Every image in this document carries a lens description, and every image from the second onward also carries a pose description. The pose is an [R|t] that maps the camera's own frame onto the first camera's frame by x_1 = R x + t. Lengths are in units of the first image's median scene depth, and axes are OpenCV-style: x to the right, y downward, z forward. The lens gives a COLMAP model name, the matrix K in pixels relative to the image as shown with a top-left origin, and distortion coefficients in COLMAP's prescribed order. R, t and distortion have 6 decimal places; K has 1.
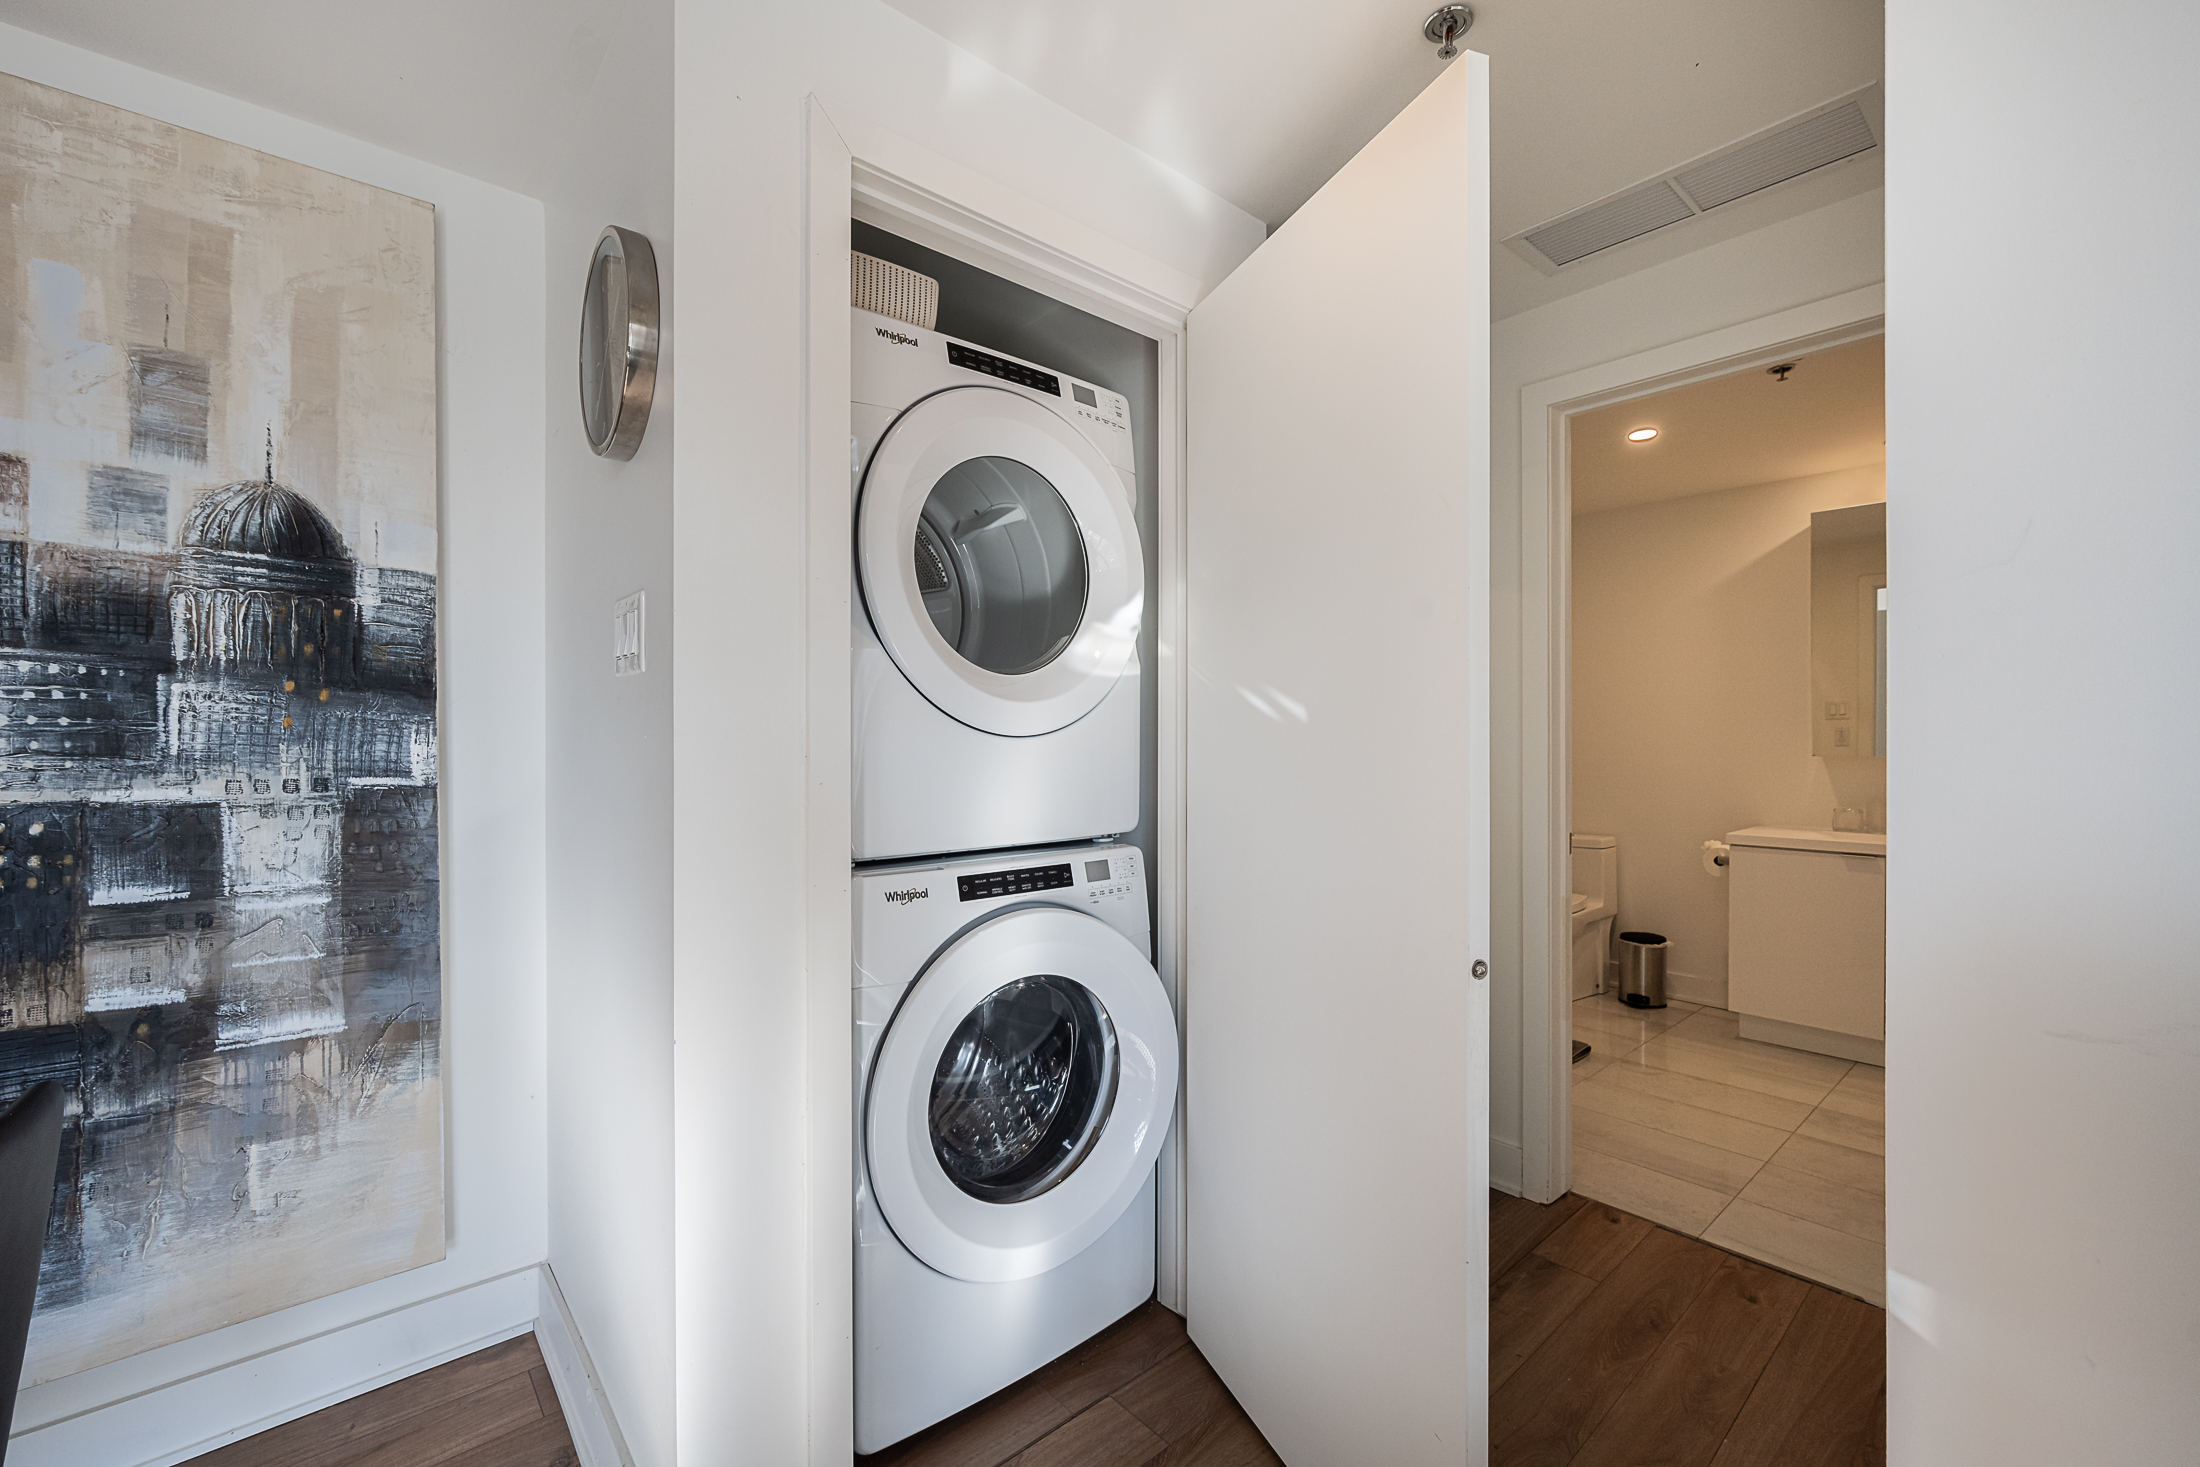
lens RADIAL K [[968.5, 0, 1141.1], [0, 968.5, 737.9], [0, 0, 1]] dist [-0.001538, -0.000043]
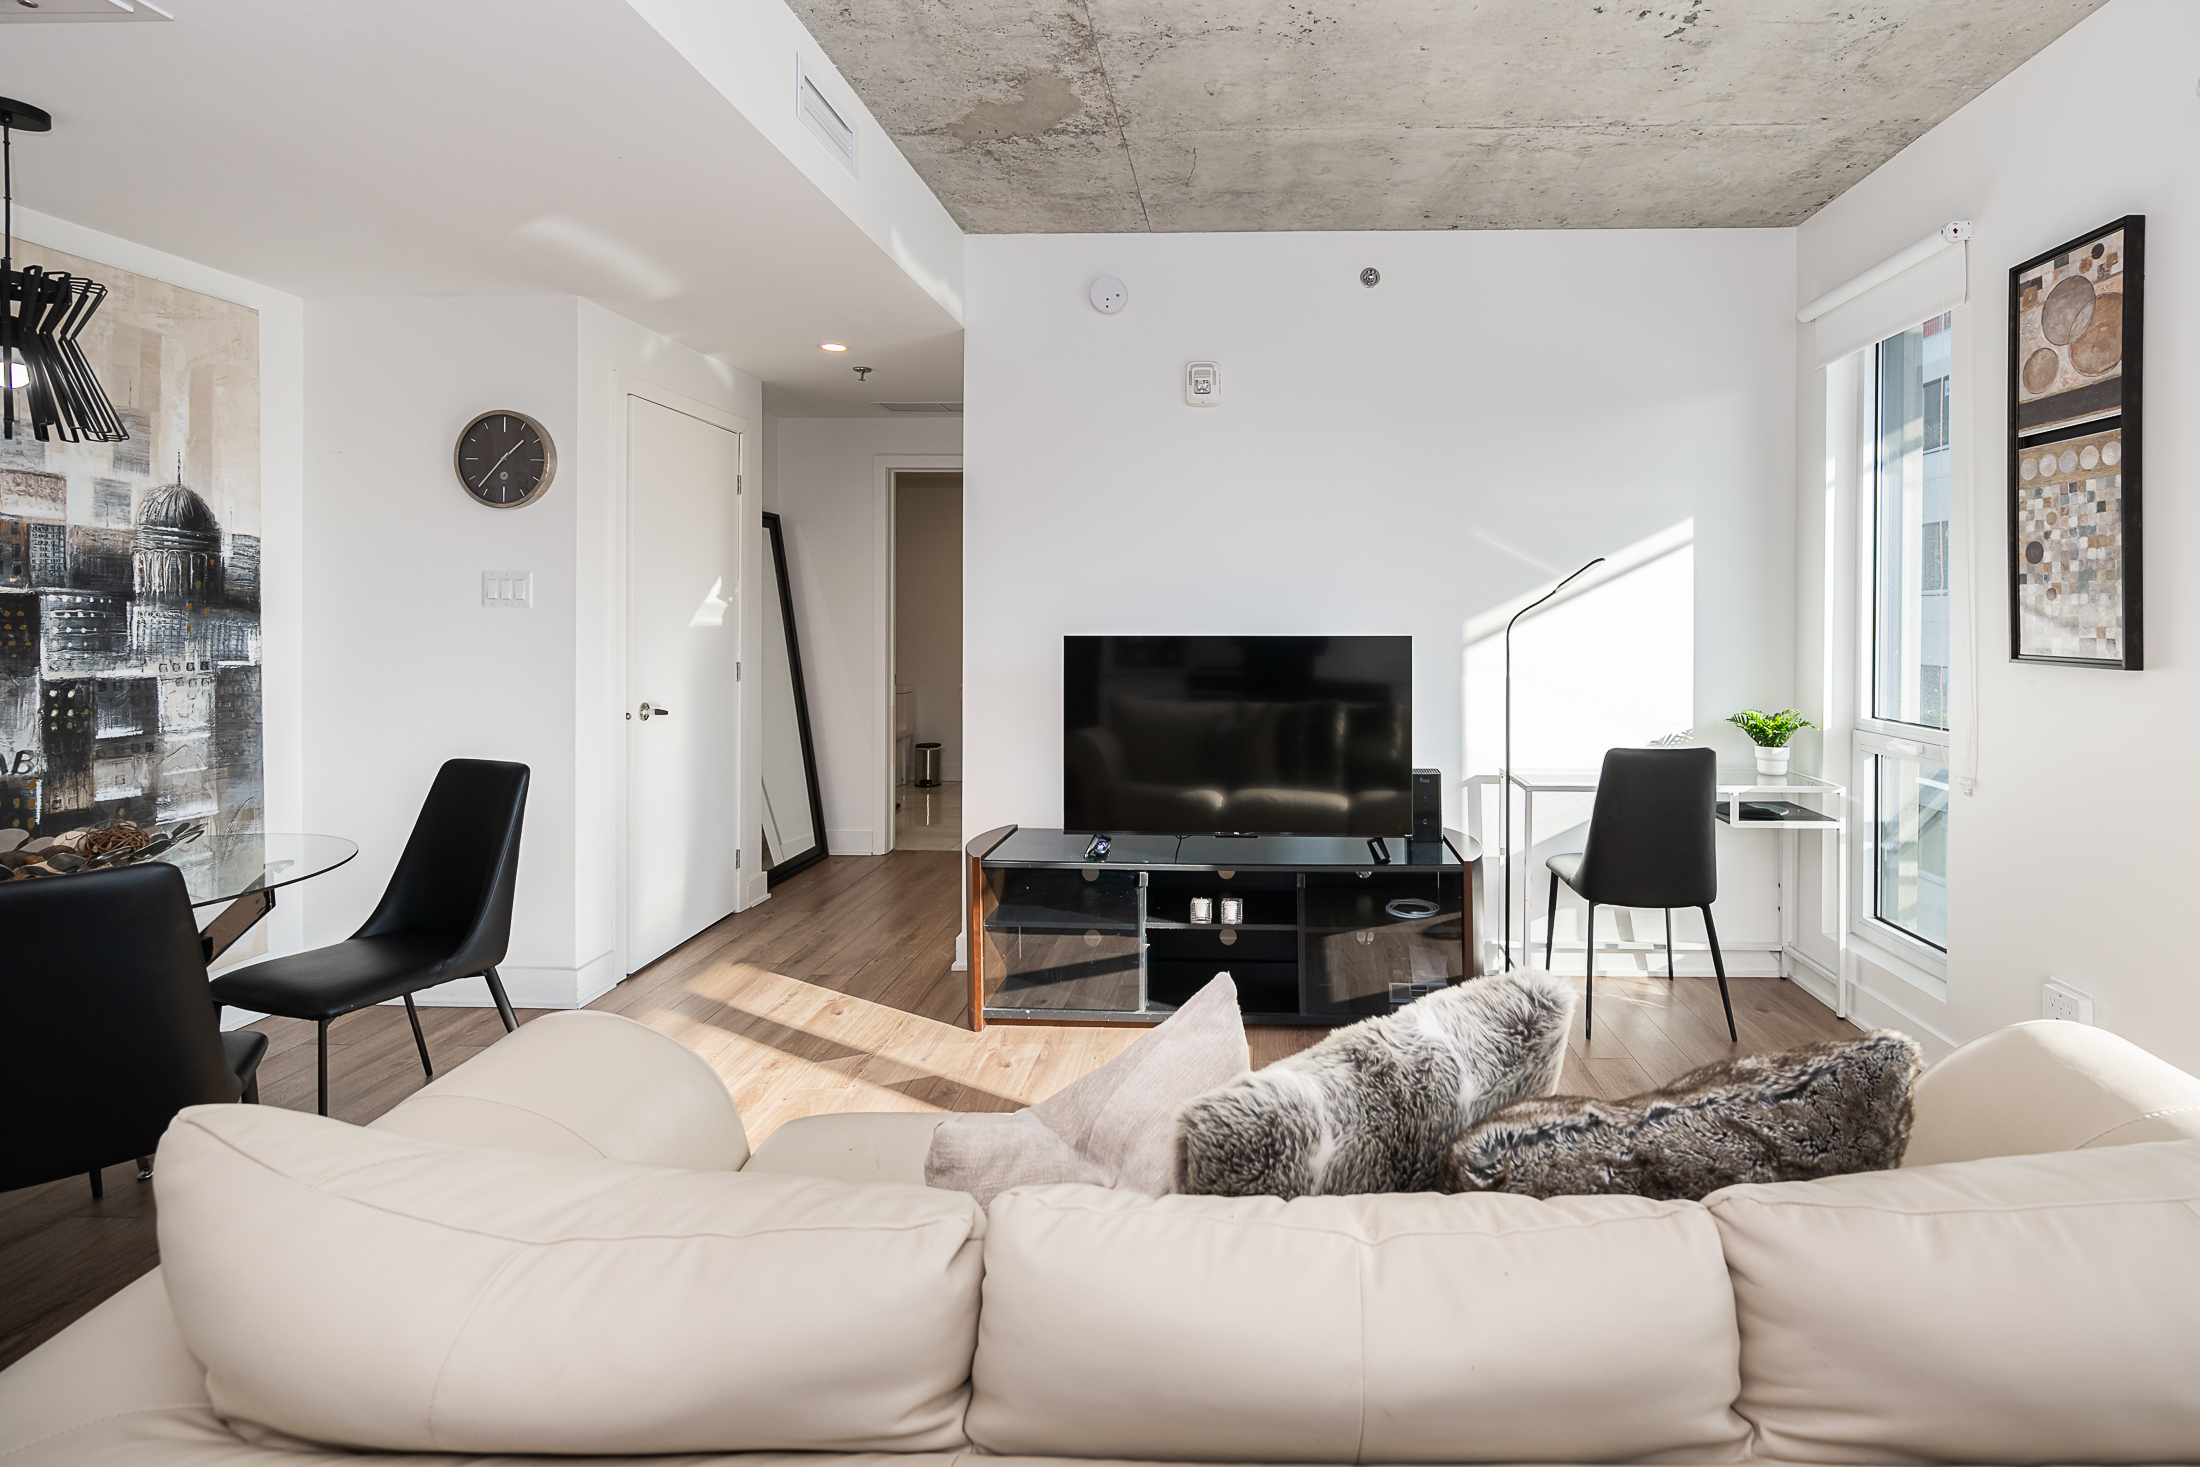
lens RADIAL K [[1013.3, 0, 1236.9], [0, 1013.3, 614.8], [0, 0, 1]] dist [-0.002949, 0.000572]
pose [[0.712230, 0.002386, 0.701942, -0.849663], [-0.003342, 0.999994, -0.000008, -0.047610], [-0.701938, -0.002340, 0.712234, -1.562874]]
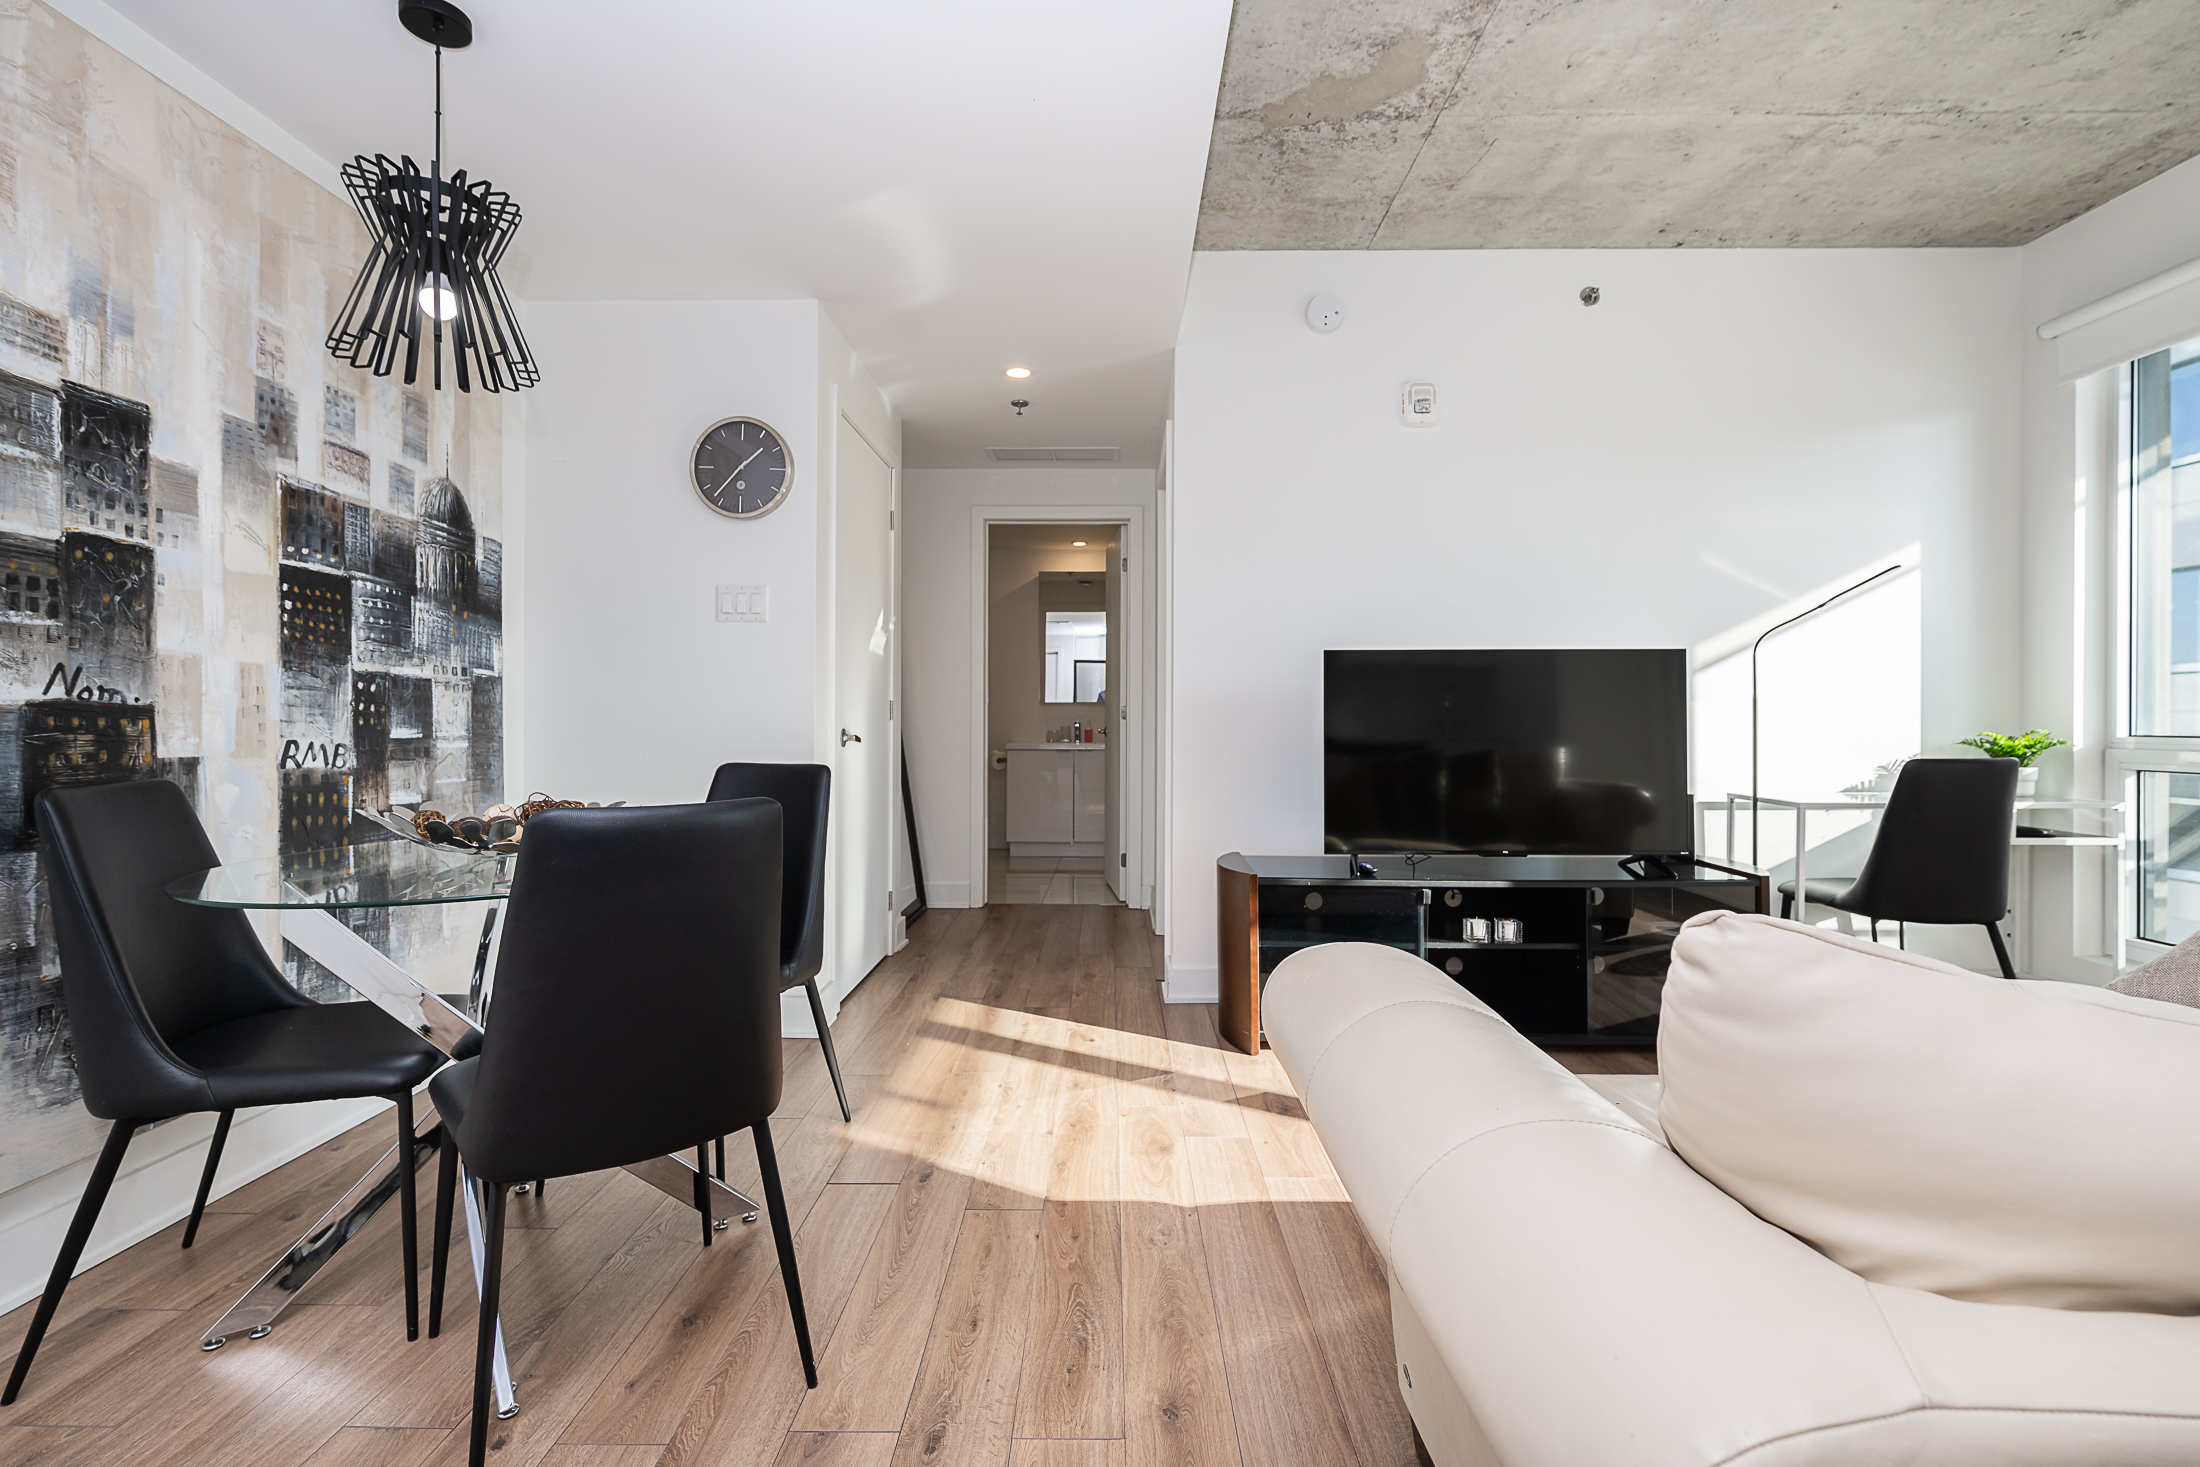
lens RADIAL K [[972.7, 0, 1105.3], [0, 972.7, 716.8], [0, 0, 1]] dist [-0.000463, 0.000088]
pose [[0.701929, 0.005829, 0.712223, -1.314428], [-0.002491, 0.999980, -0.005728, 0.135694], [-0.712242, 0.002247, 0.701930, -0.909004]]
